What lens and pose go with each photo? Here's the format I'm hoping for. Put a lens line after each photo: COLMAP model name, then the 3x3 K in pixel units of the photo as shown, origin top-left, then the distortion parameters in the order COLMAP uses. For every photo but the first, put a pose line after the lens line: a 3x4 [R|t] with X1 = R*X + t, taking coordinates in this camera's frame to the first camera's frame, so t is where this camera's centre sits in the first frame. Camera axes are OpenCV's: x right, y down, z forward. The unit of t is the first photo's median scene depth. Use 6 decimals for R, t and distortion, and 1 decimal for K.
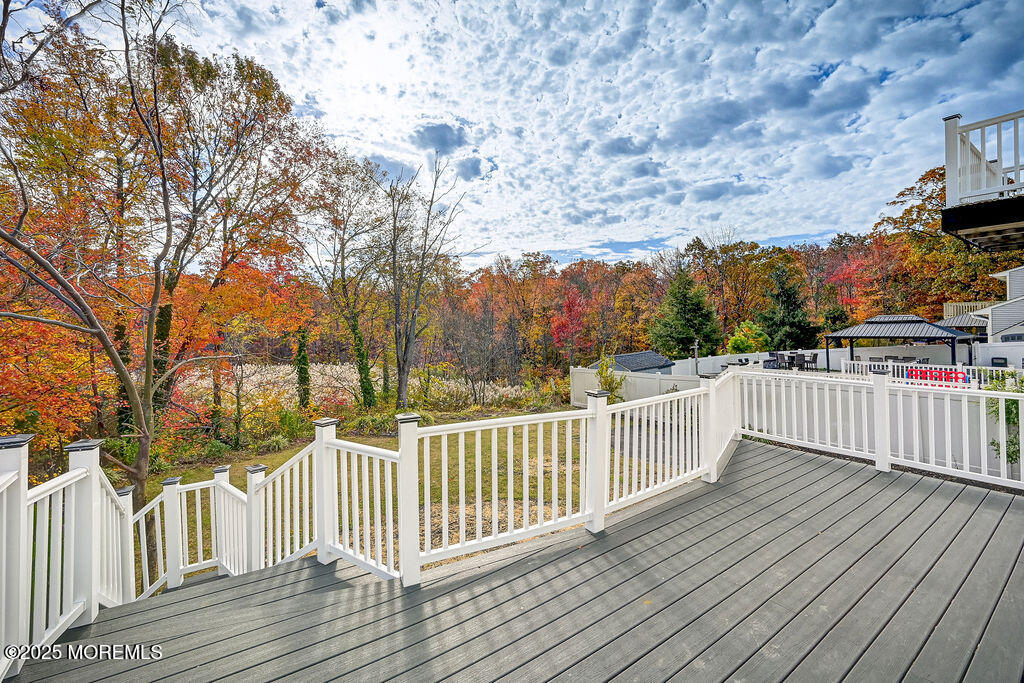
lens RADIAL K [[424.7, 0, 509.6], [0, 424.7, 324.3], [0, 0, 1]] dist [0.001203, -0.000071]
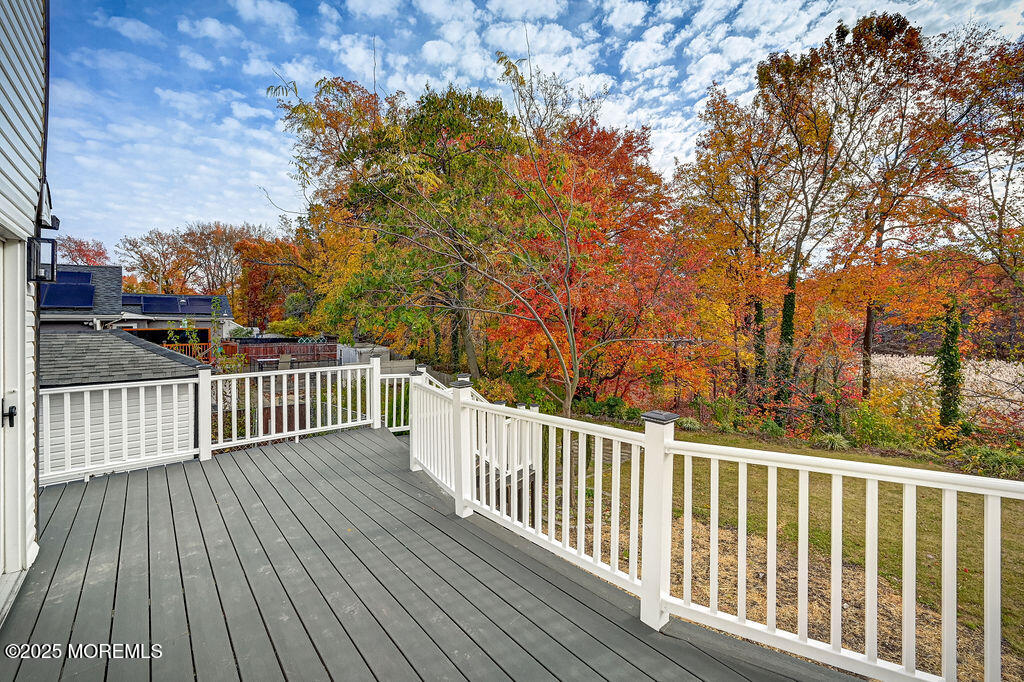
lens RADIAL K [[424.7, 0, 509.6], [0, 424.7, 323.8], [0, 0, 1]] dist [0.001203, -0.000071]
pose [[0.100058, 0.013352, -0.994892, 1.346005], [0.015926, 0.999760, 0.015019, 0.002567], [0.994854, -0.017347, 0.099822, 1.105266]]
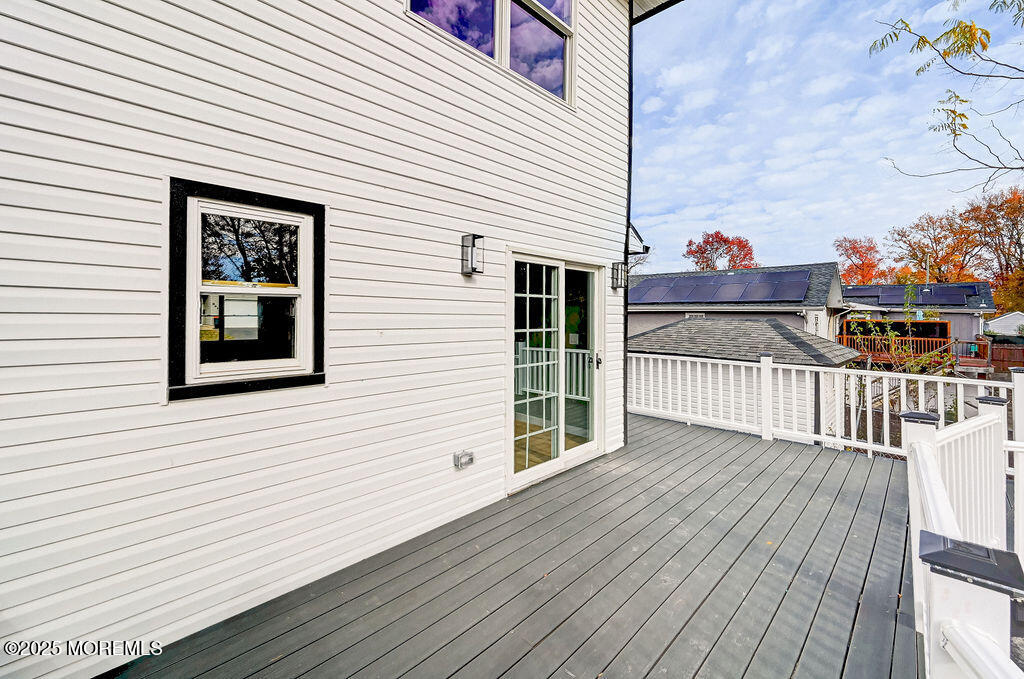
lens RADIAL K [[424.7, 0, 509.6], [0, 424.7, 322.3], [0, 0, 1]] dist [0.001203, -0.000071]
pose [[-0.980871, 0.004022, -0.194616, 1.025637], [0.000769, 0.999859, 0.016792, 0.006728], [0.194656, 0.016321, -0.980736, 1.630054]]
